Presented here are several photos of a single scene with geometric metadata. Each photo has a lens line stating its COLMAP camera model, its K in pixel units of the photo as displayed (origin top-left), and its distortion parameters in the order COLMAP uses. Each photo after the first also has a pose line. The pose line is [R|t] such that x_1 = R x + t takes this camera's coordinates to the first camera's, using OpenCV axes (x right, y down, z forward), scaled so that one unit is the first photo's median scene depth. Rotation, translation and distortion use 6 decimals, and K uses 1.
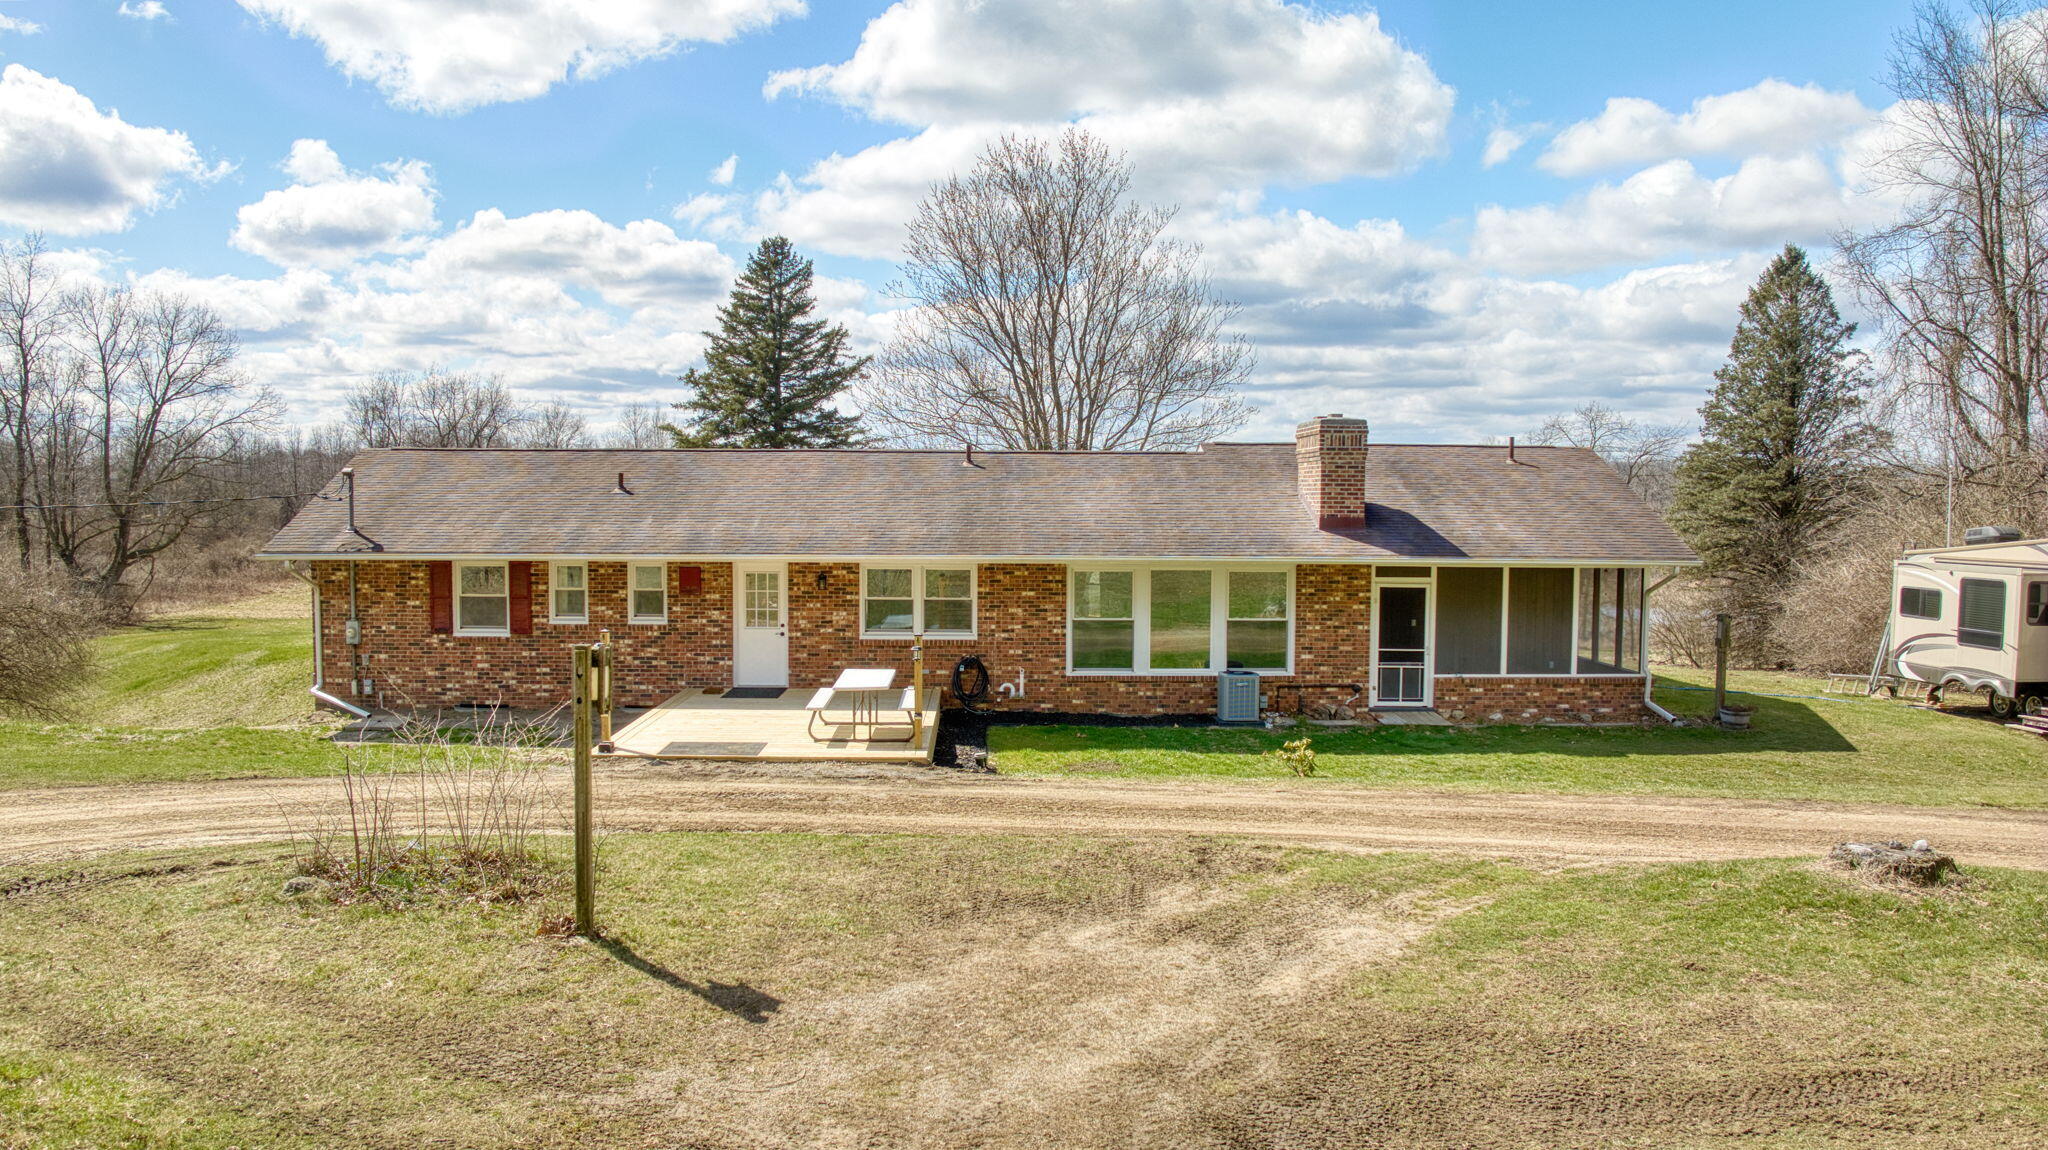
lens RADIAL K [[1458.8, 0, 1004.8], [0, 1458.8, 539.7], [0, 0, 1]] dist [-0.083824, 0.021670]
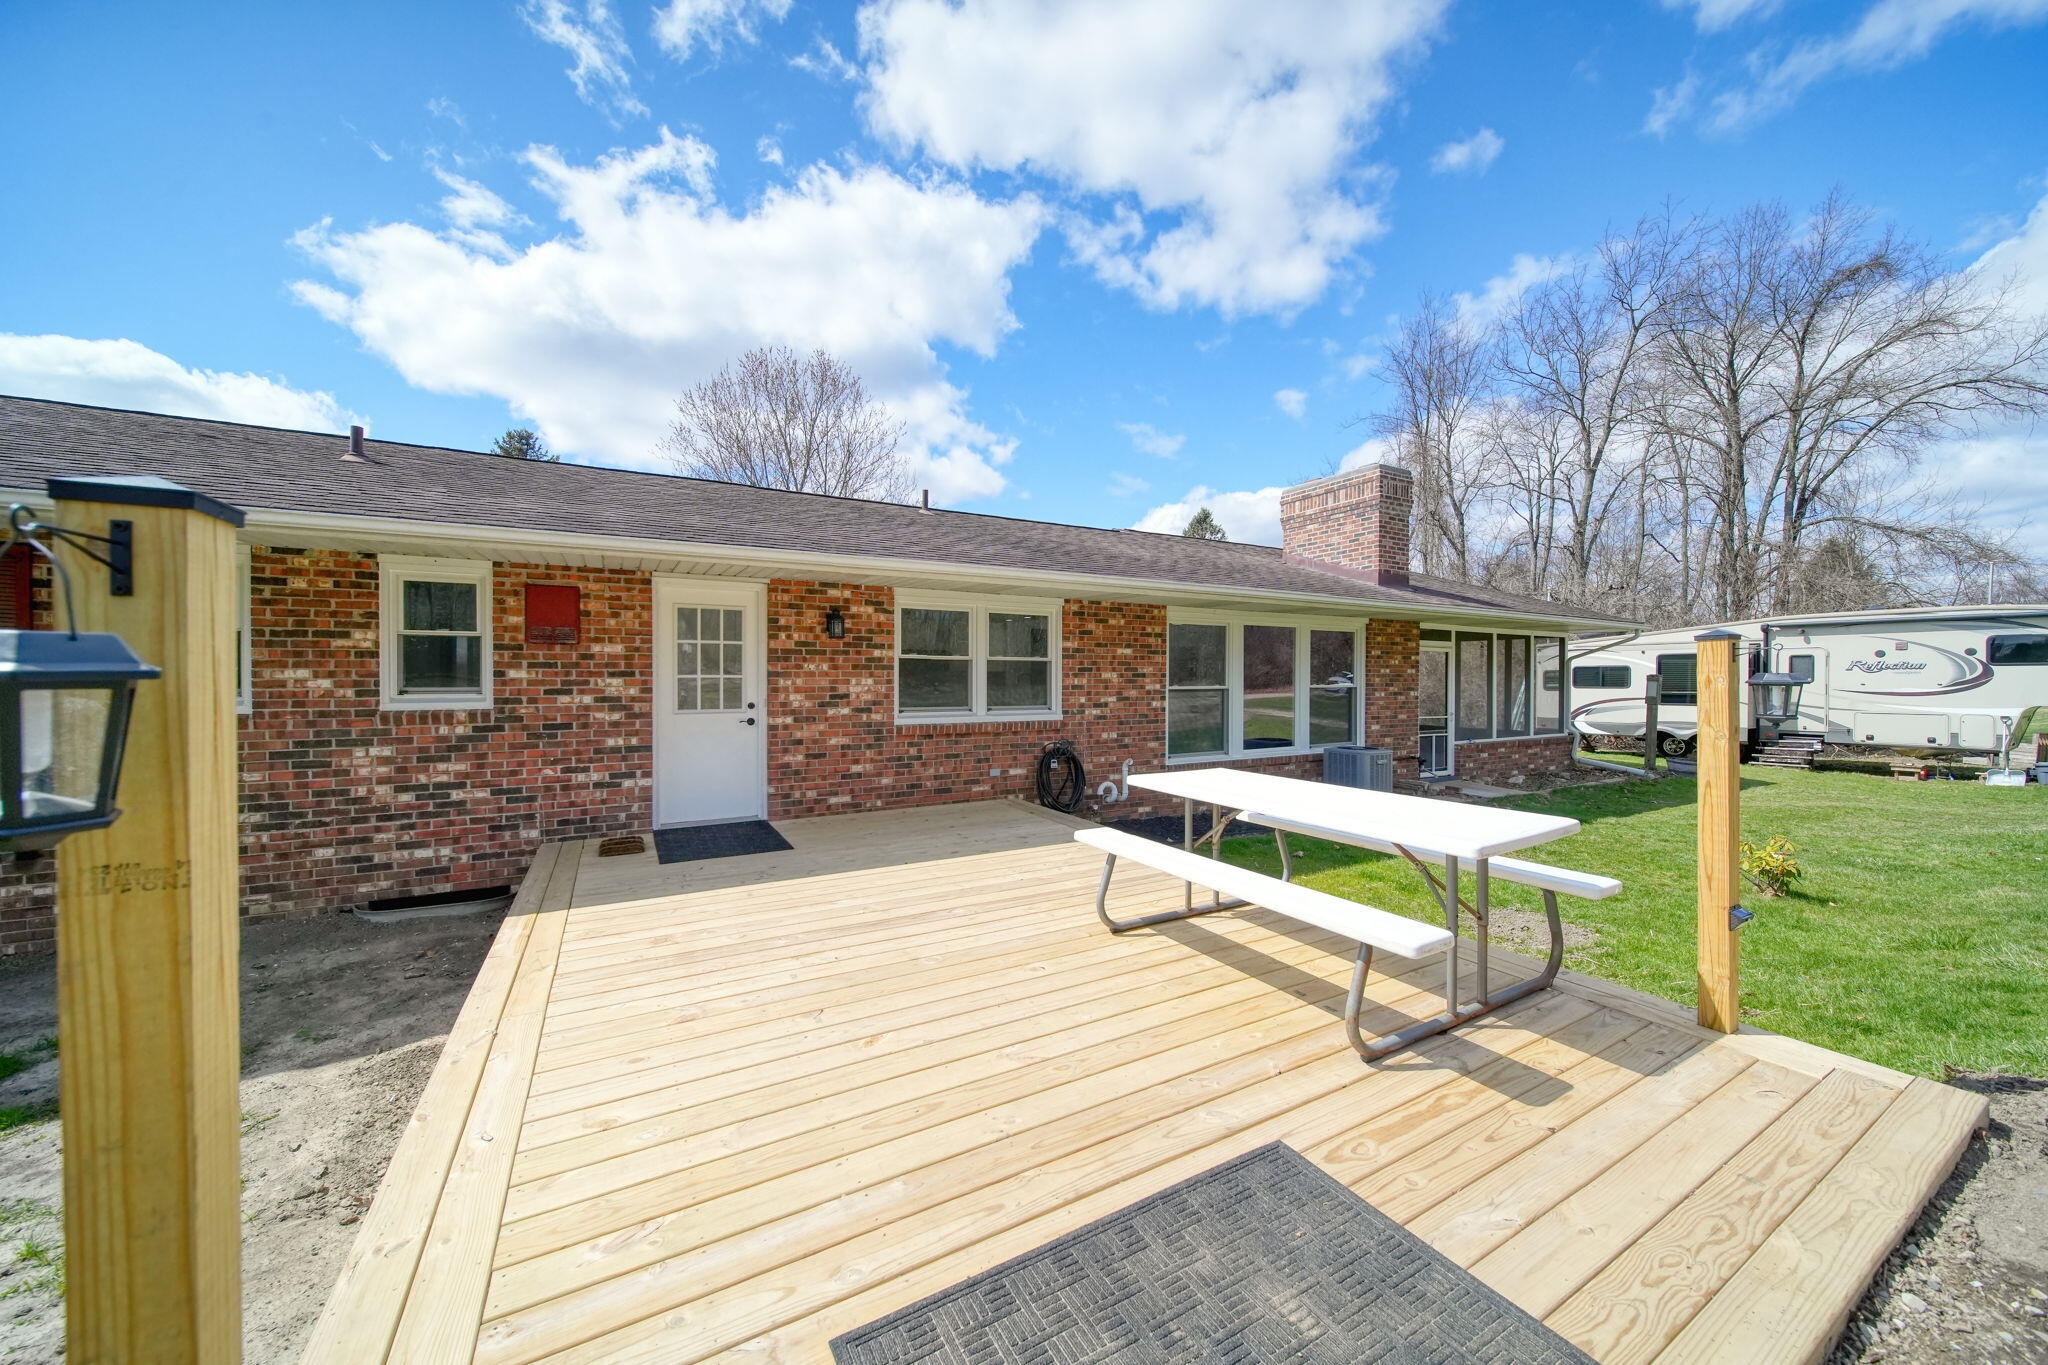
lens RADIAL K [[715.6, 0, 1016.5], [0, 715.6, 681.4], [0, 0, 1]] dist [0.002200, -0.001607]
pose [[0.883042, -0.007813, 0.469229, -0.189751], [0.019143, 0.999629, -0.019381, 0.056466], [-0.468904, 0.026097, 0.882864, 0.713074]]
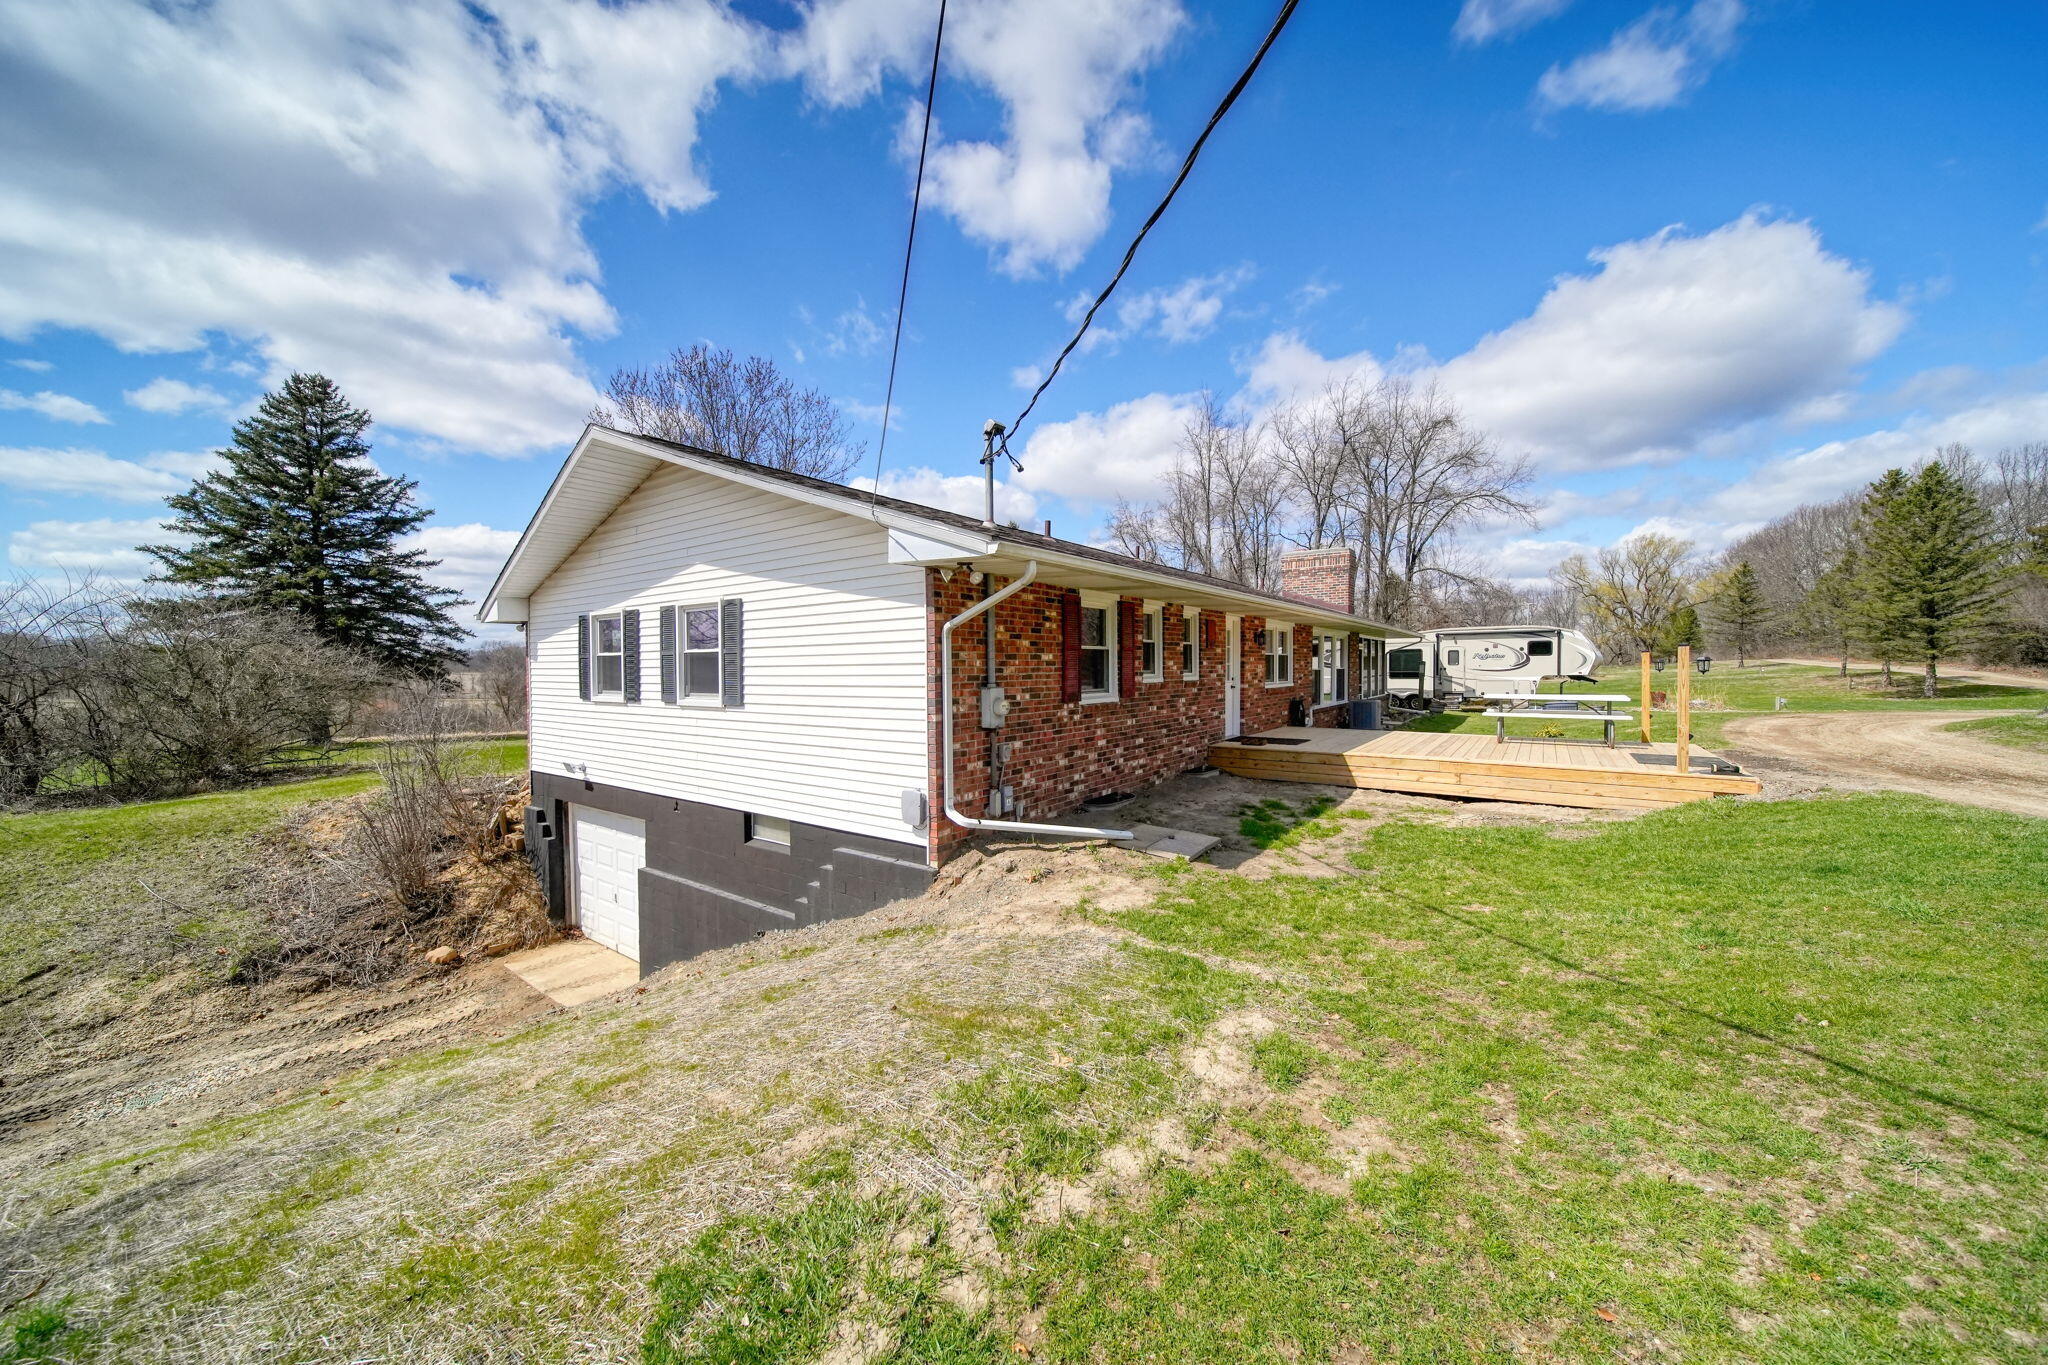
lens RADIAL K [[715.6, 0, 1022.4], [0, 715.6, 682.5], [0, 0, 1]] dist [0.002200, -0.001607]
pose [[0.609122, -0.028429, 0.792567, -0.660788], [0.037961, 0.999257, 0.006668, 0.051881], [-0.792168, 0.026025, 0.609748, 0.797036]]
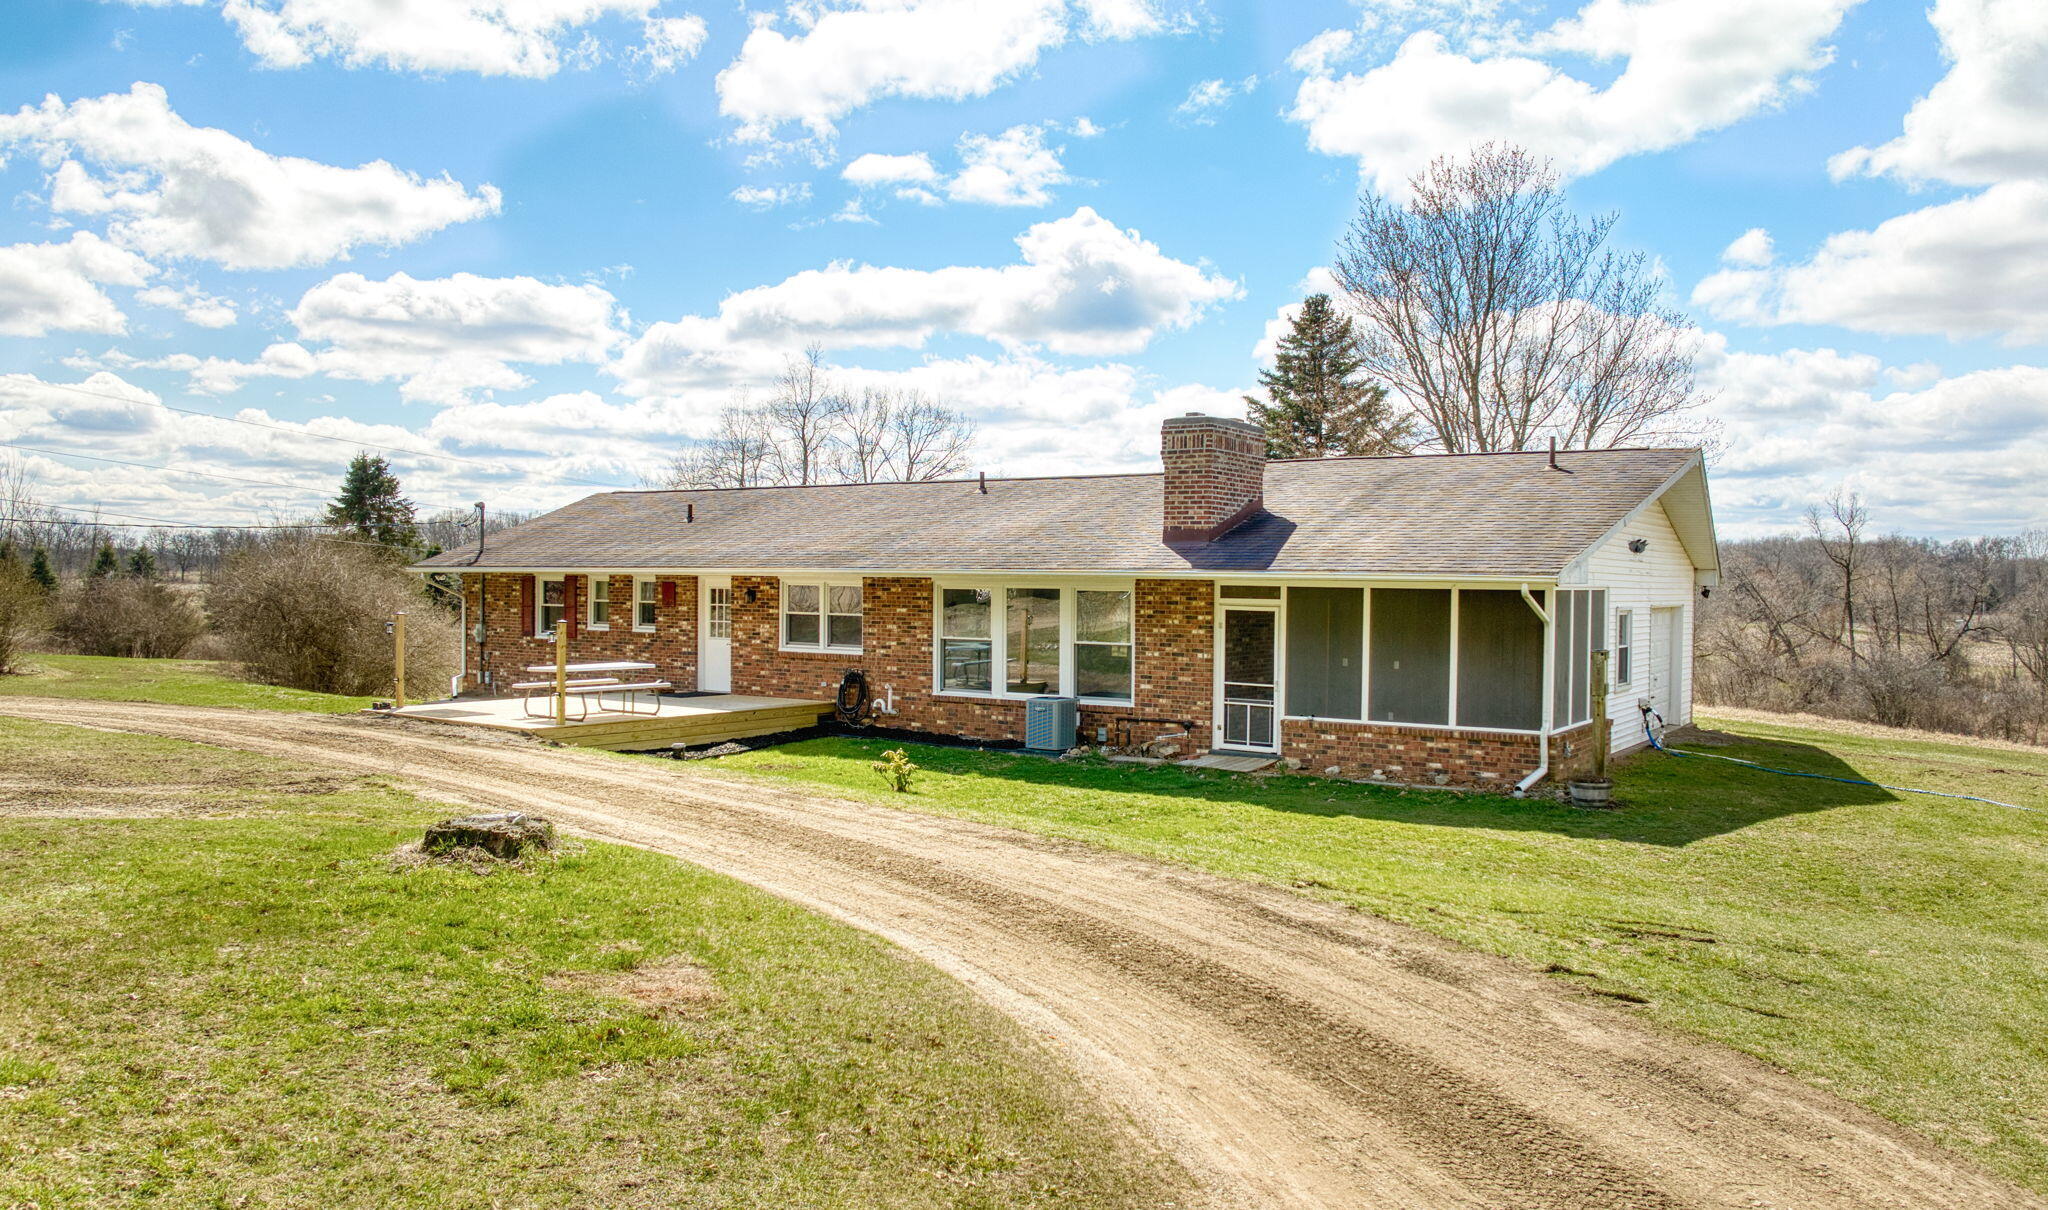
lens RADIAL K [[1502.9, 0, 1059.6], [0, 1502.9, 566.3], [0, 0, 1]] dist [-0.074850, -0.004170]
pose [[0.824858, -0.002473, -0.565335, 0.680911], [-0.024486, 0.998896, -0.040096, 0.044950], [0.564810, 0.046917, 0.823886, 0.209026]]
